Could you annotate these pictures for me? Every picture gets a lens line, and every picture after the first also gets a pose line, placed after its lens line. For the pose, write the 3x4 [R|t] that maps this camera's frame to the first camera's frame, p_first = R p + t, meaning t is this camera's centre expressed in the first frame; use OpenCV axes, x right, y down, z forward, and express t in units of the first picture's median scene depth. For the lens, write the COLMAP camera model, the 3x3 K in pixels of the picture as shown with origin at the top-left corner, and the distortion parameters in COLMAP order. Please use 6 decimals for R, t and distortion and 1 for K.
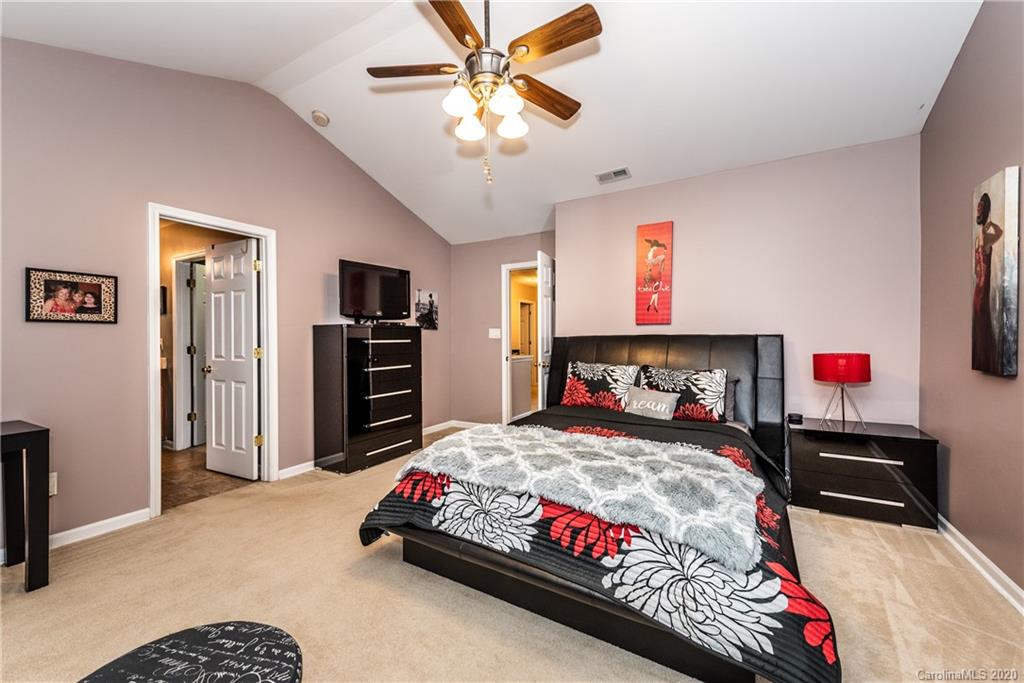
lens RADIAL K [[402.8, 0, 507.0], [0, 402.8, 341.1], [0, 0, 1]] dist [0.012234, -0.002077]
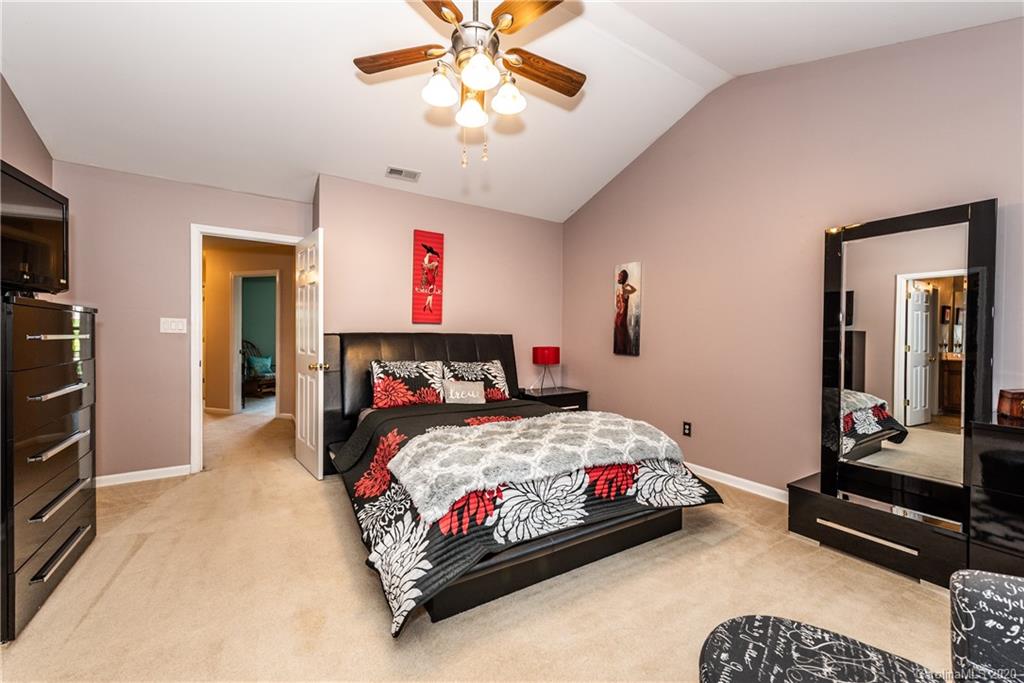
lens RADIAL K [[402.8, 0, 506.5], [0, 402.8, 341.1], [0, 0, 1]] dist [0.012234, -0.002077]
pose [[0.457580, -0.001094, 0.889168, -0.930566], [-0.004247, 0.999985, 0.003416, 0.003644], [-0.889158, -0.005339, 0.457569, 0.558073]]
